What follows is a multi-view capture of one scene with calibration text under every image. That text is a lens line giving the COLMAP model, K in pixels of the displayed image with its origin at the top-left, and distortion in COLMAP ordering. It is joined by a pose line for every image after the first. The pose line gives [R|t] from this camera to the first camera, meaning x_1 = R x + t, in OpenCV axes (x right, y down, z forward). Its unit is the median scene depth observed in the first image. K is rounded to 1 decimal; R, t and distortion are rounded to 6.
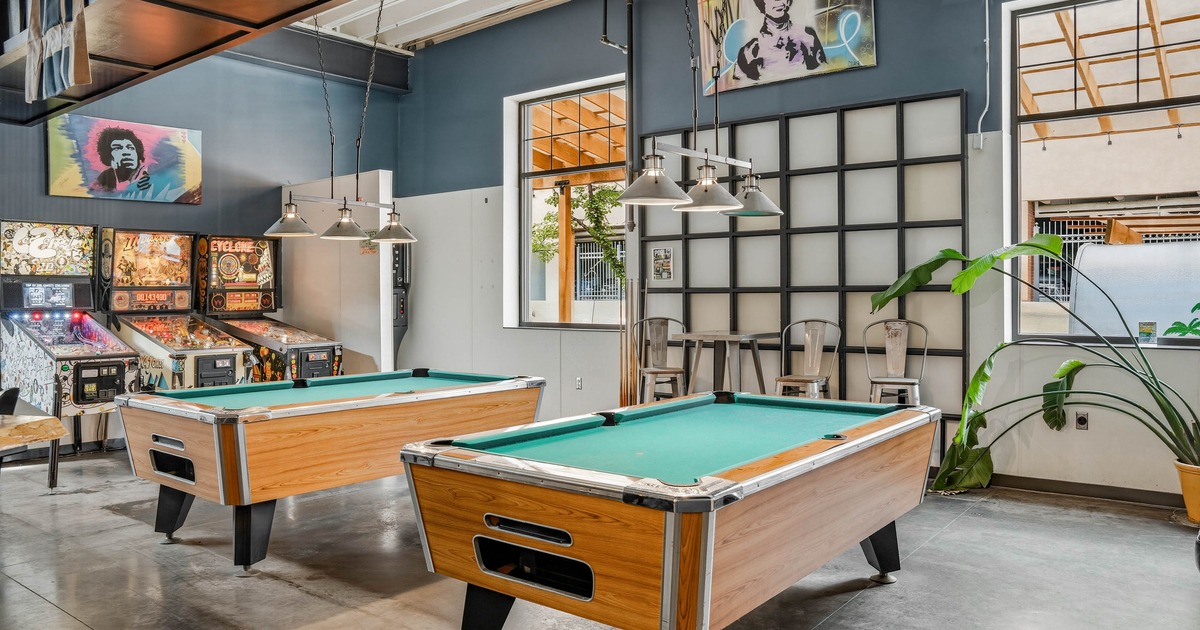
lens RADIAL K [[844.1, 0, 600.6], [0, 844.1, 341.0], [0, 0, 1]] dist [-0.055134, 0.006619]
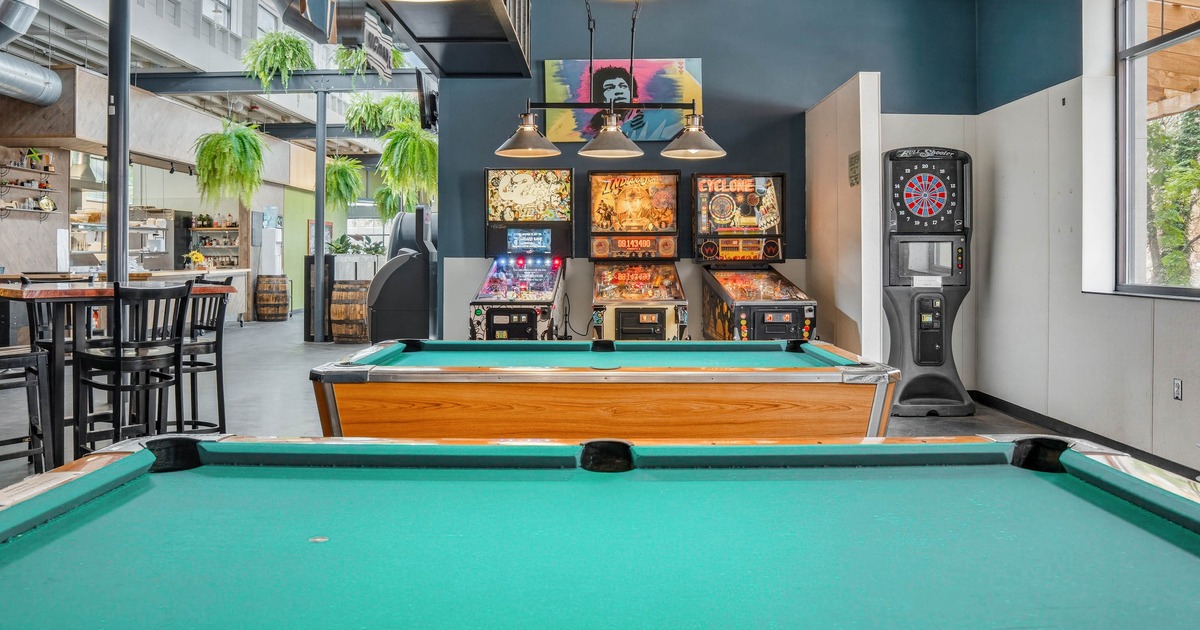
lens RADIAL K [[898.7, 0, 601.0], [0, 898.7, 290.3], [0, 0, 1]] dist [-0.155741, 0.002879]
pose [[0.622572, 0.030772, -0.781957, 0.223989], [-0.043747, 0.999033, 0.004484, -0.003927], [0.781339, 0.031417, 0.623316, 0.359945]]
